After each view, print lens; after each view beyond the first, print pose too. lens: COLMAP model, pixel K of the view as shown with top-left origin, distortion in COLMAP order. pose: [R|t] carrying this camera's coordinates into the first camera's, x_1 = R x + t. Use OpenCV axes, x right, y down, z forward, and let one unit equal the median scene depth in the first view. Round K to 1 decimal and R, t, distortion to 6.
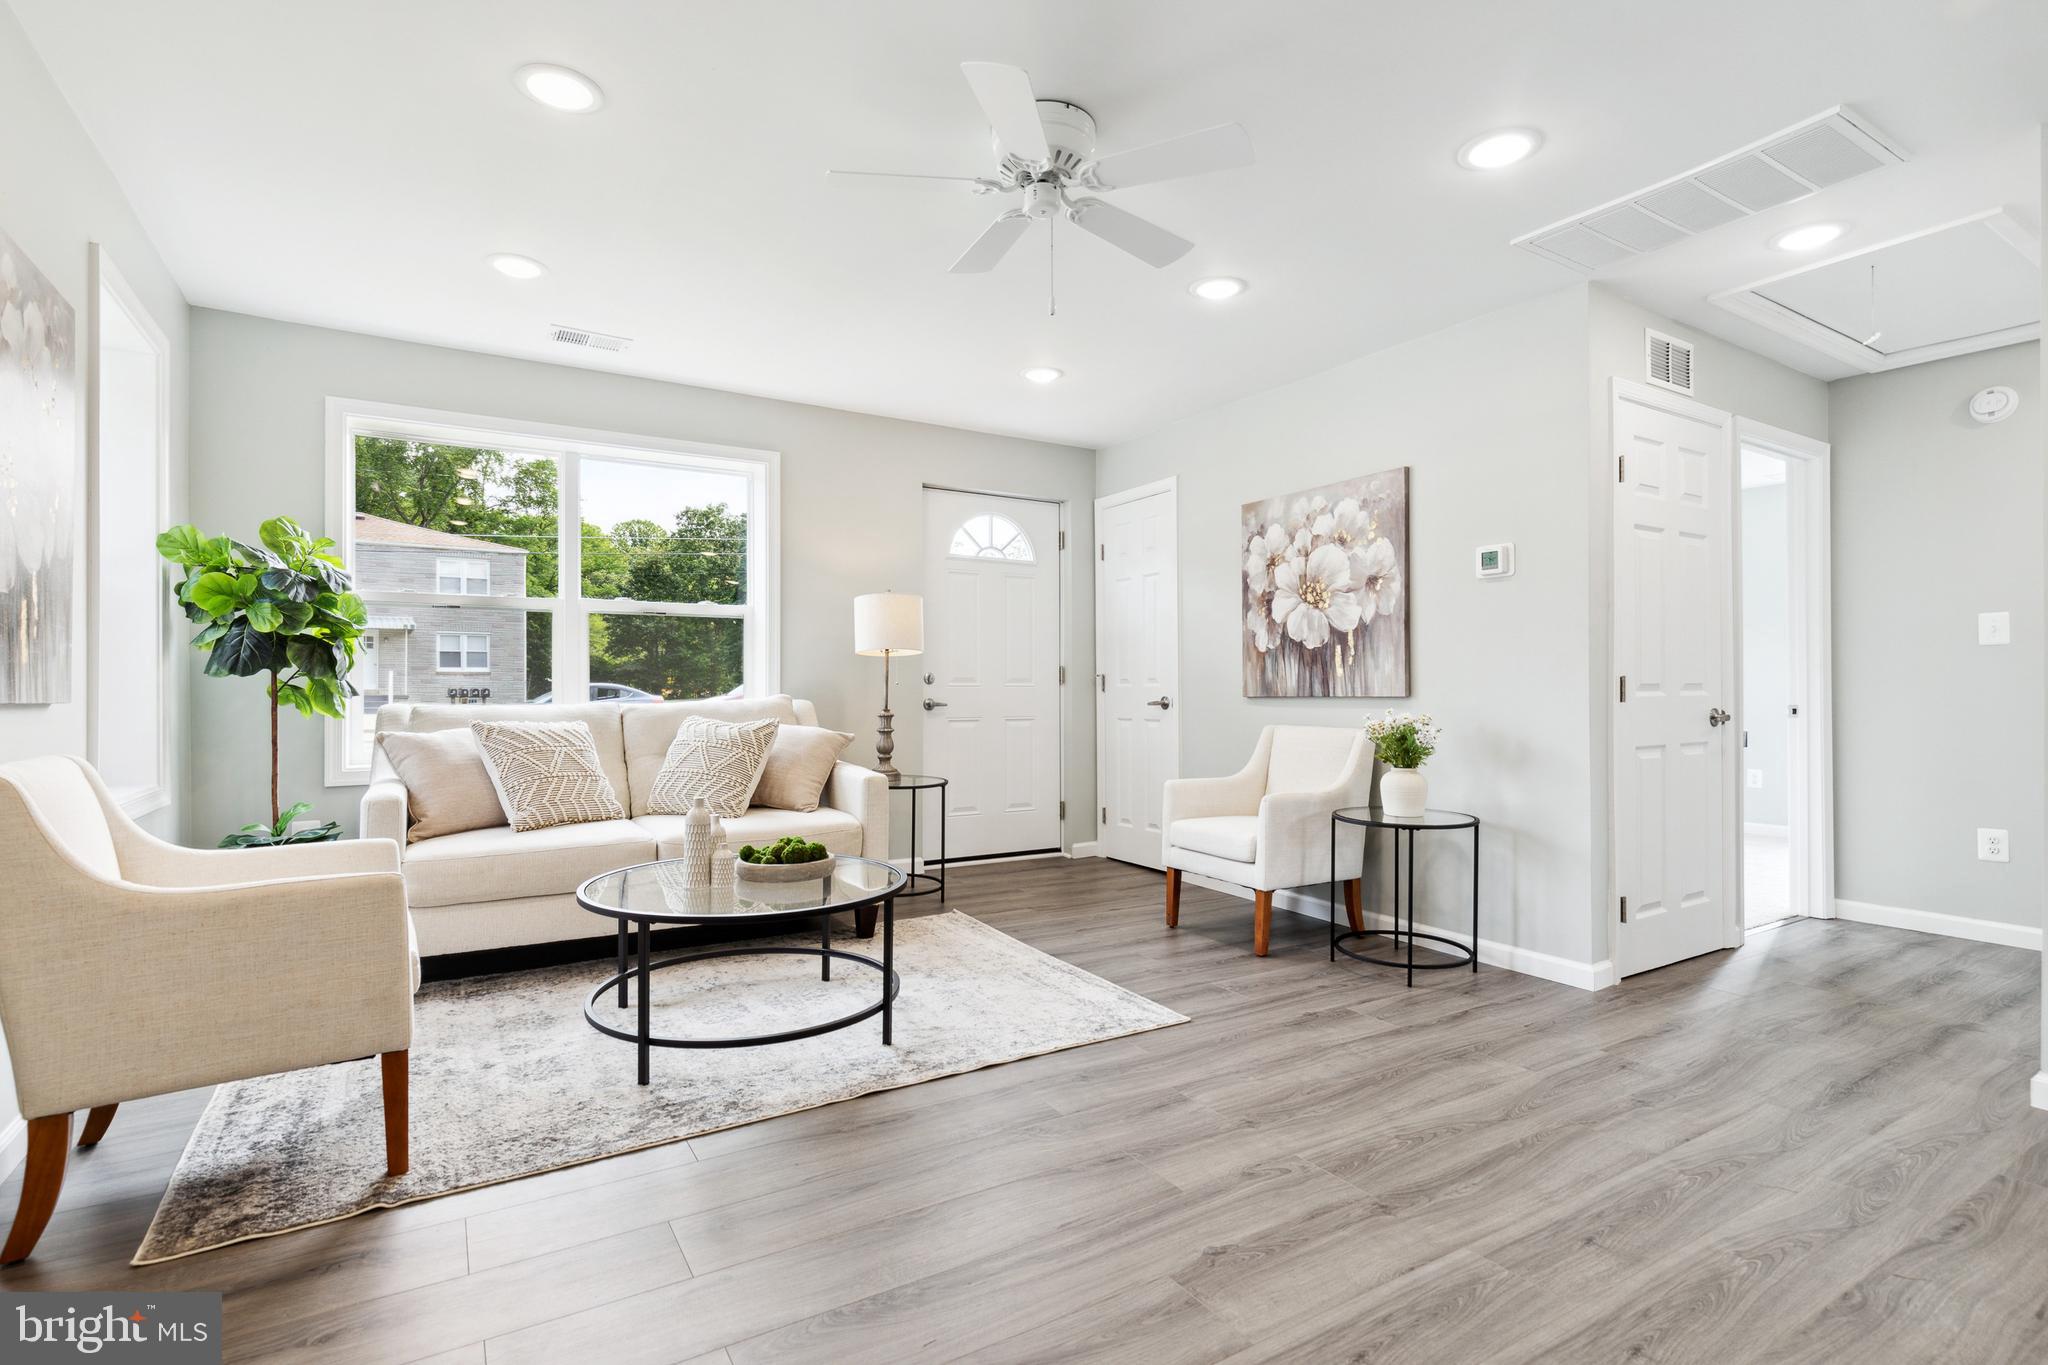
lens RADIAL K [[972.0, 0, 1026.6], [0, 972.0, 686.7], [0, 0, 1]] dist [-0.004023, -0.000511]
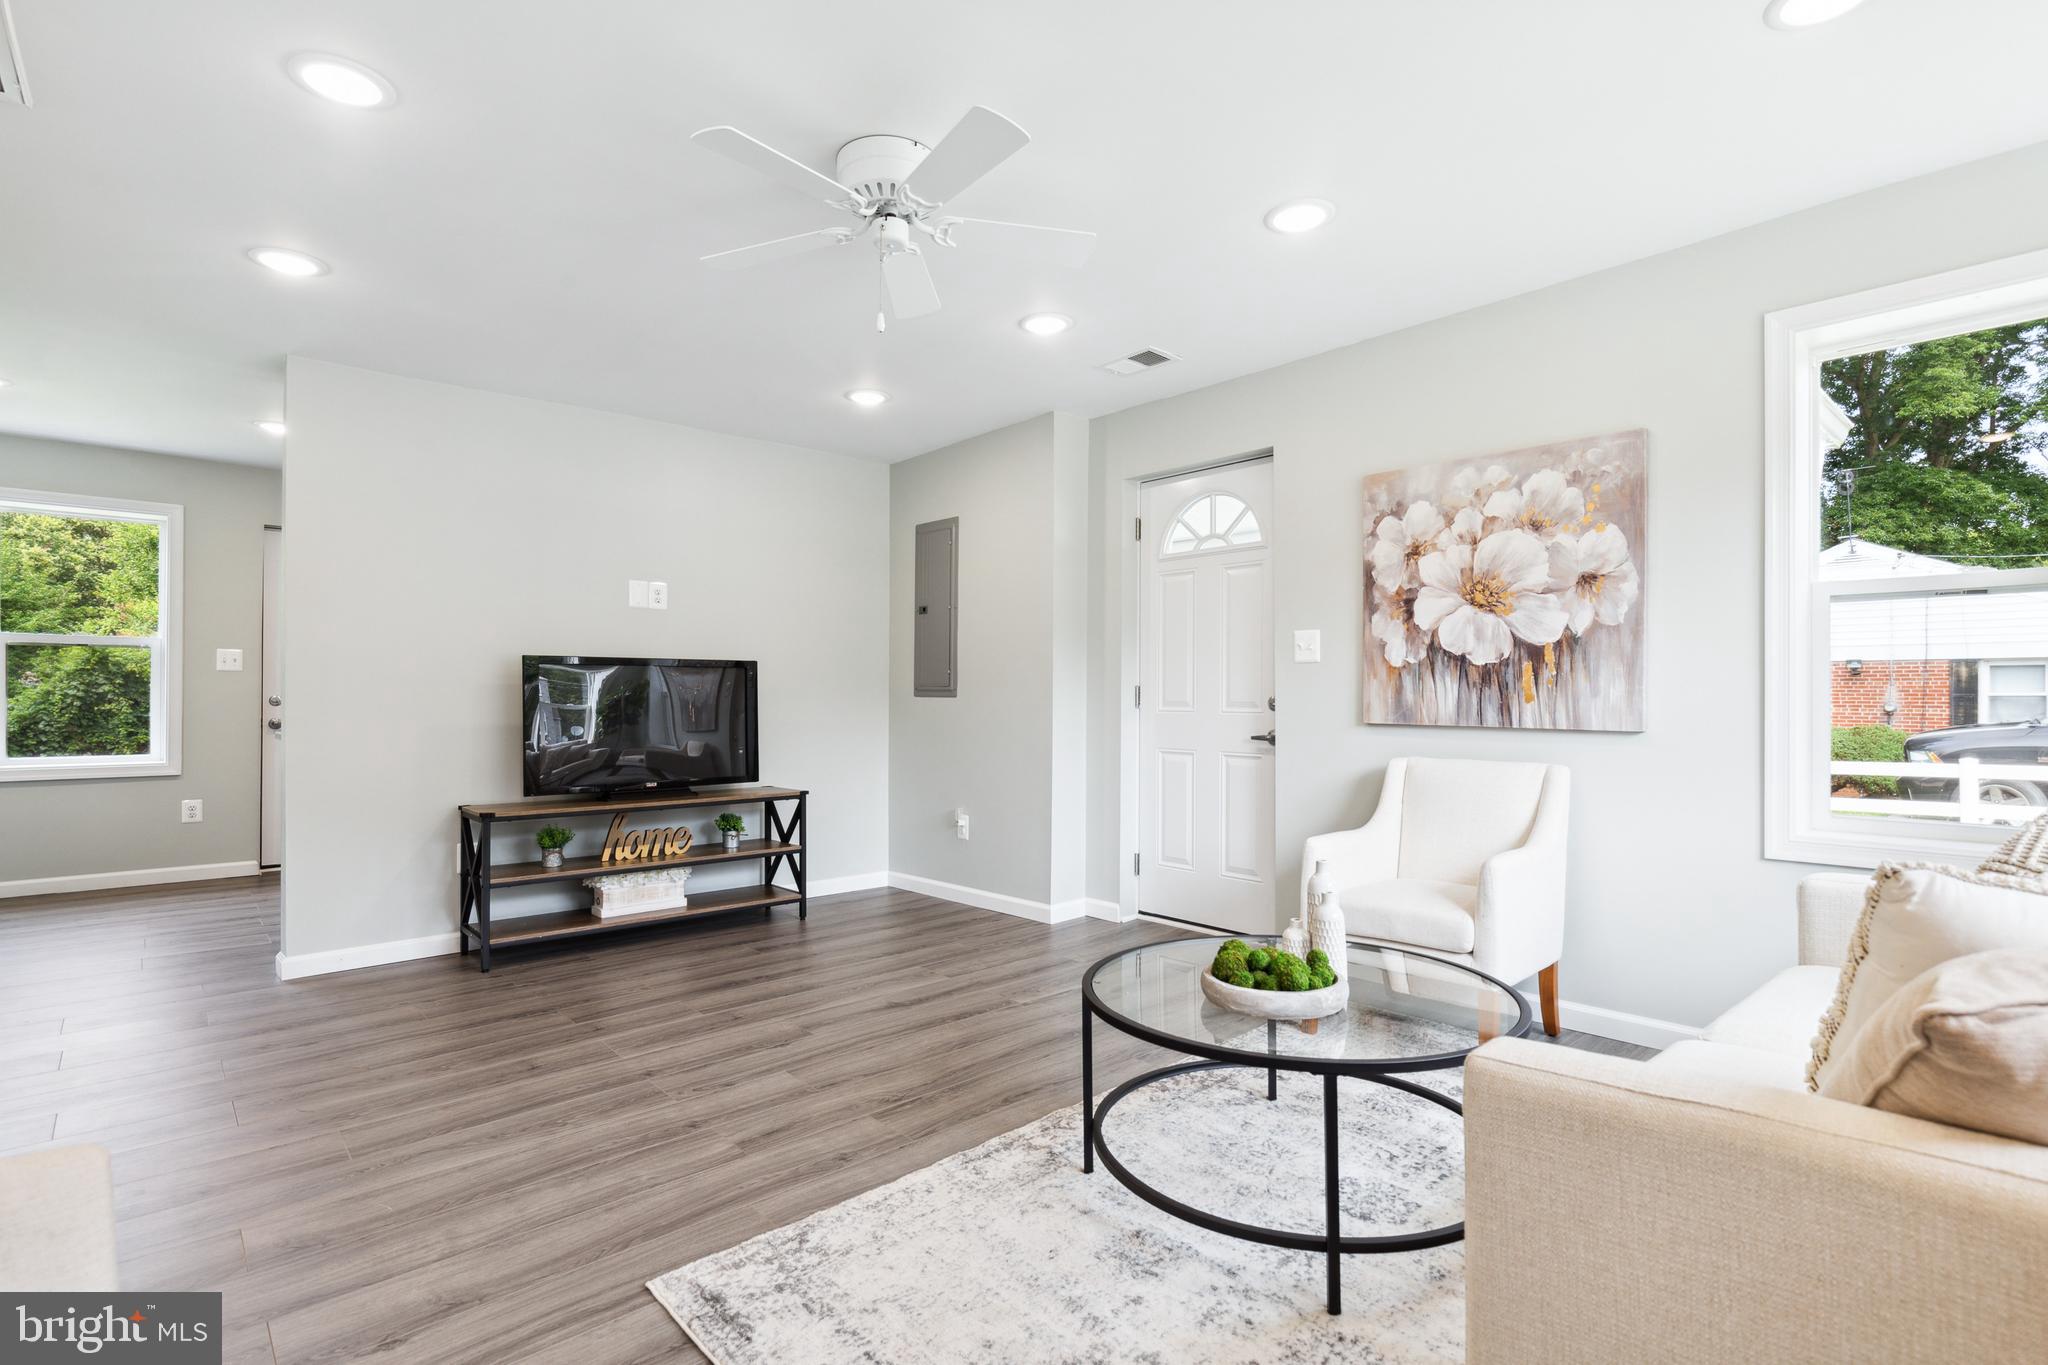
lens RADIAL K [[985.5, 0, 1032.9], [0, 985.5, 694.4], [0, 0, 1]] dist [-0.000976, -0.000032]
pose [[-0.982541, -0.002658, -0.186028, 0.043046], [-0.001591, 0.999981, -0.005886, -0.016434], [0.186040, -0.005487, -0.982527, 1.461431]]
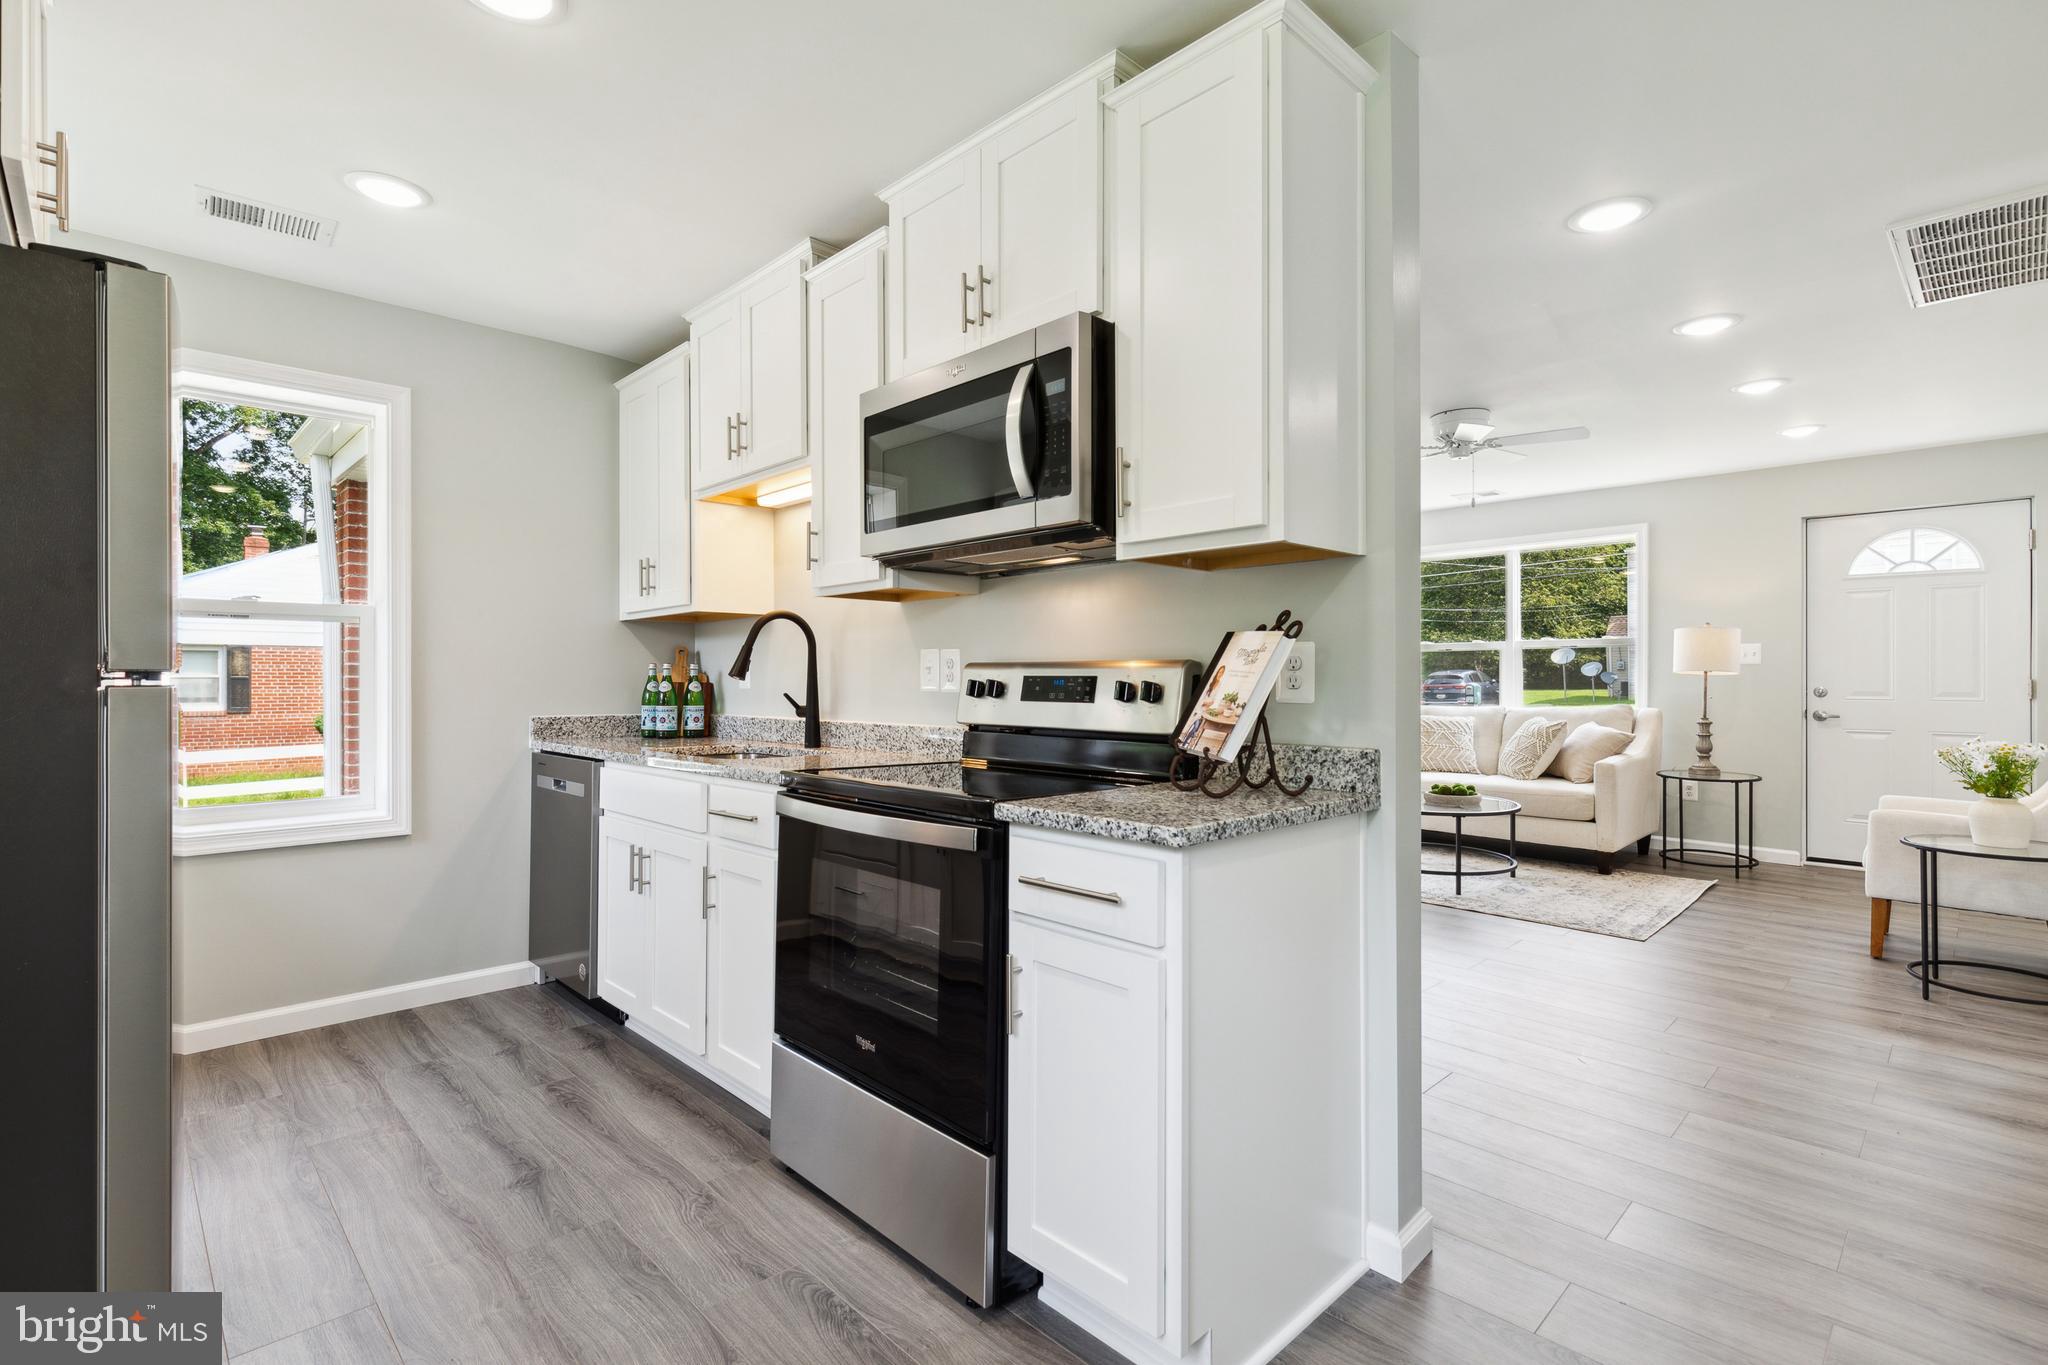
lens RADIAL K [[950.3, 0, 1022.0], [0, 950.3, 674.9], [0, 0, 1]] dist [0.003927, 0.000466]
pose [[0.223219, -0.003392, -0.974762, 1.190593], [0.001593, 0.999994, -0.003115, -0.041683], [0.974767, -0.000857, 0.223223, -0.189965]]
